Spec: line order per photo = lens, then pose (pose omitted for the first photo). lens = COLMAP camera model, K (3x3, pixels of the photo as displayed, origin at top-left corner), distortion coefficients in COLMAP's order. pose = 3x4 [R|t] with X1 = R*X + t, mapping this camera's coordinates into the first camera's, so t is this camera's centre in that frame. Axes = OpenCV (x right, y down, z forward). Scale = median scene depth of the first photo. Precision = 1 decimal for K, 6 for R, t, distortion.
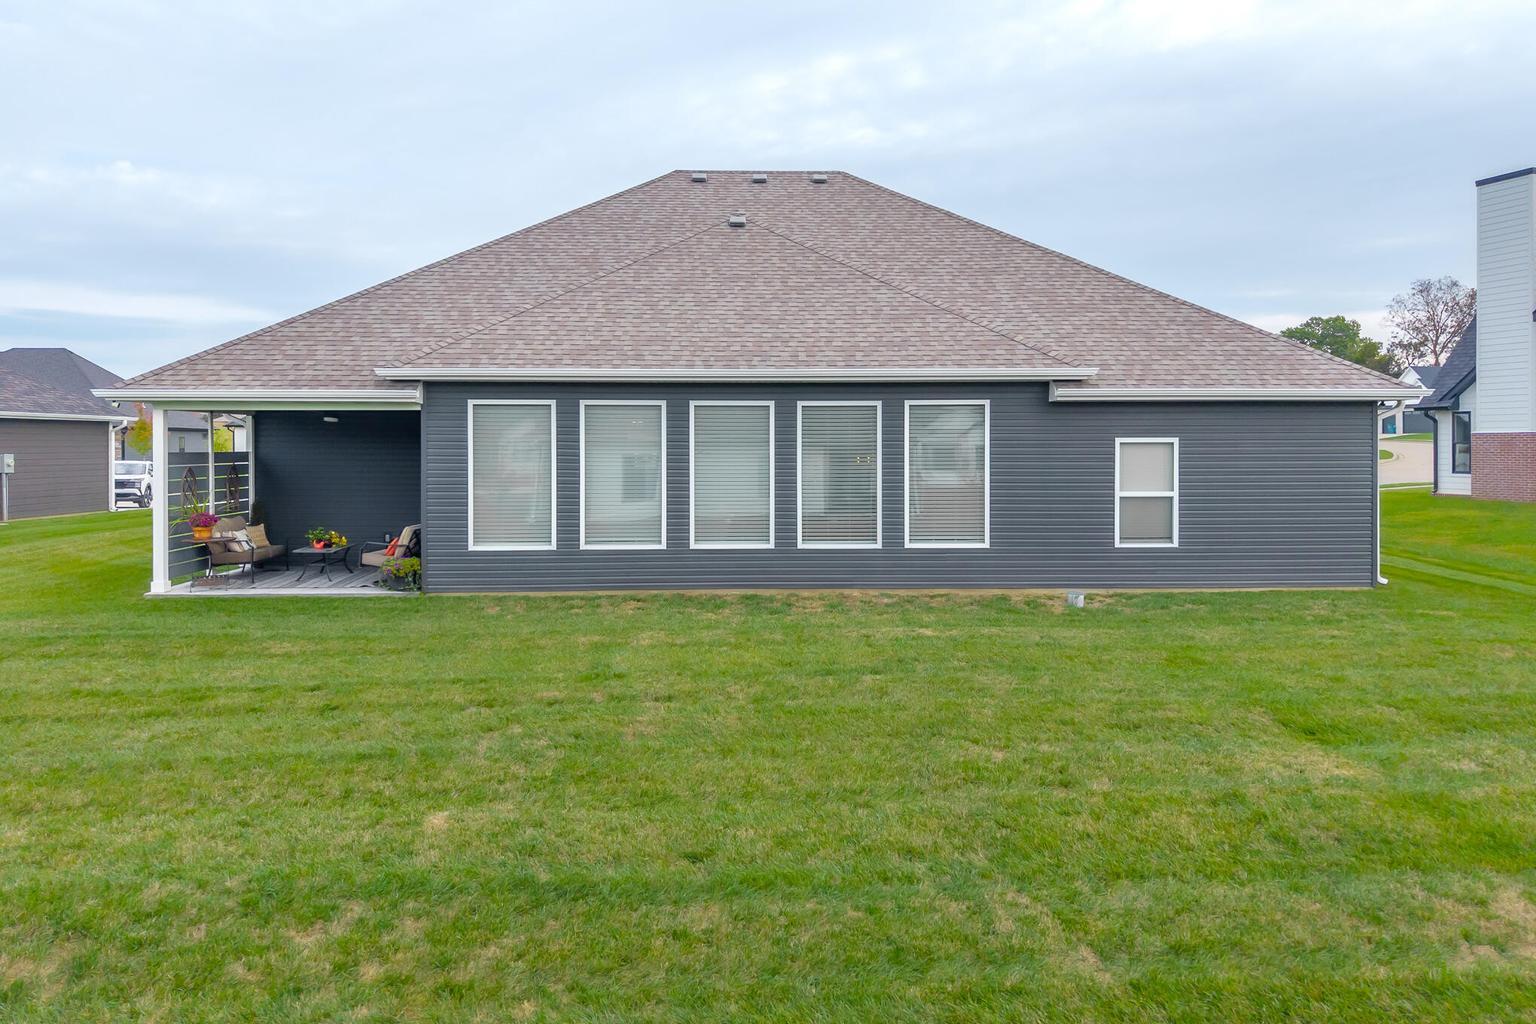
lens RADIAL K [[996.4, 0, 768.1], [0, 996.4, 480.4], [0, 0, 1]] dist [0.024246, -0.000549]
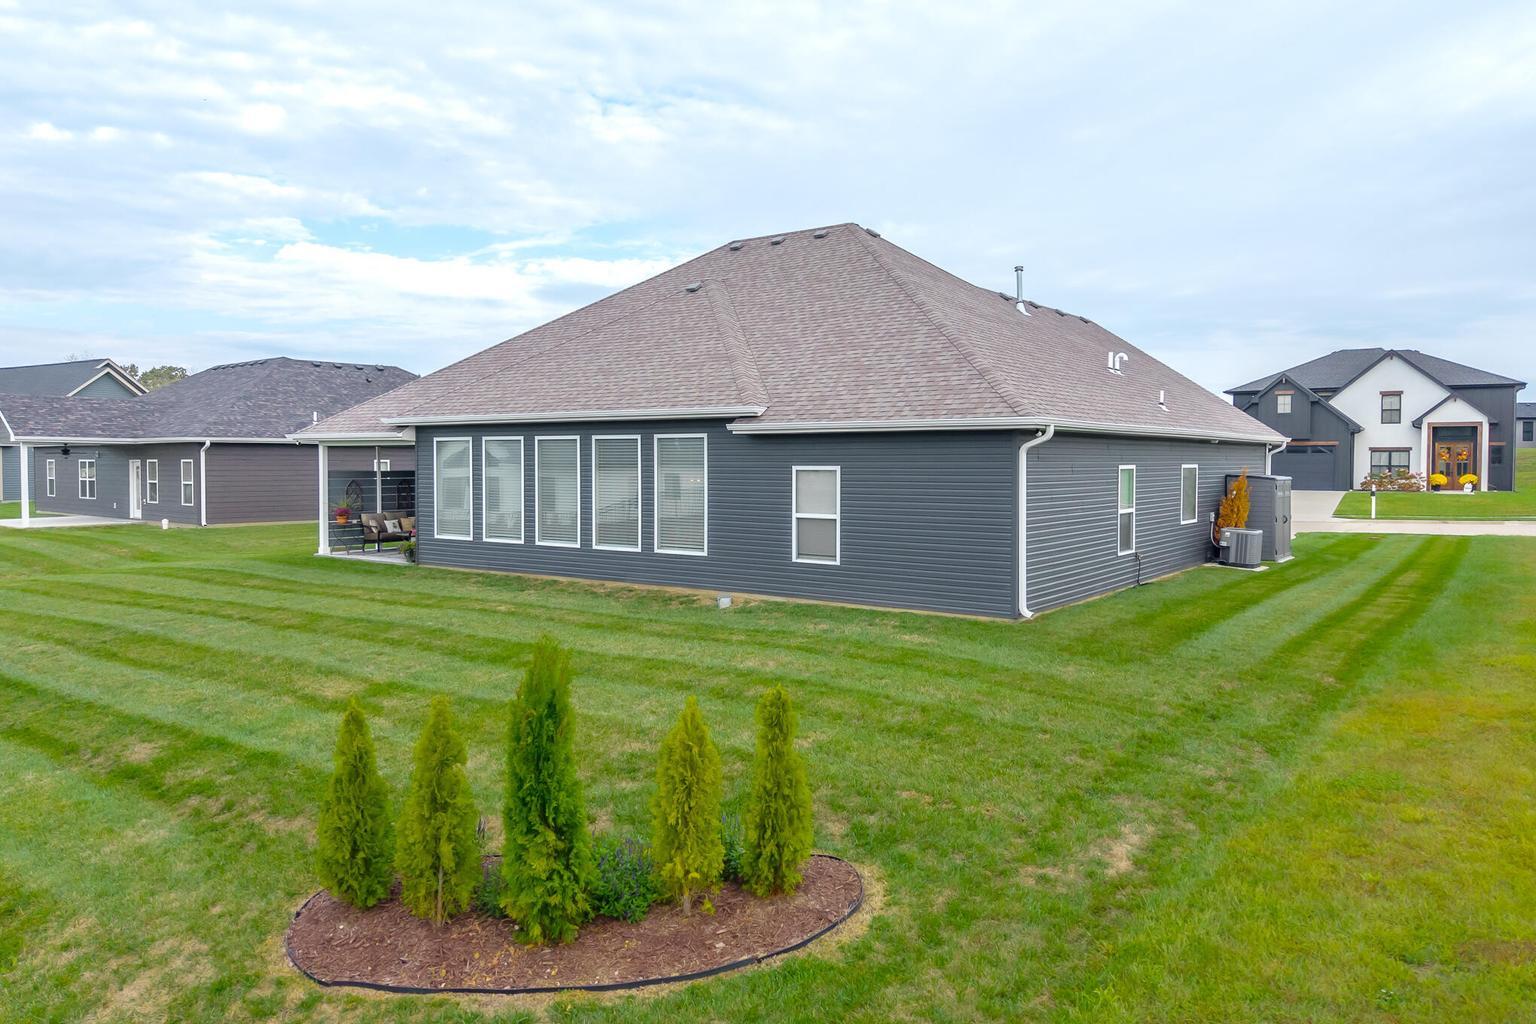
lens RADIAL K [[1063.4, 0, 768.0], [0, 1063.4, 512.0], [0, 0, 1]] dist [0.026939, -0.000033]
pose [[0.801441, 0.031172, -0.597261, 1.047156], [-0.031400, 0.999457, 0.010029, -0.001048], [0.597250, 0.010716, 0.801984, 0.013418]]
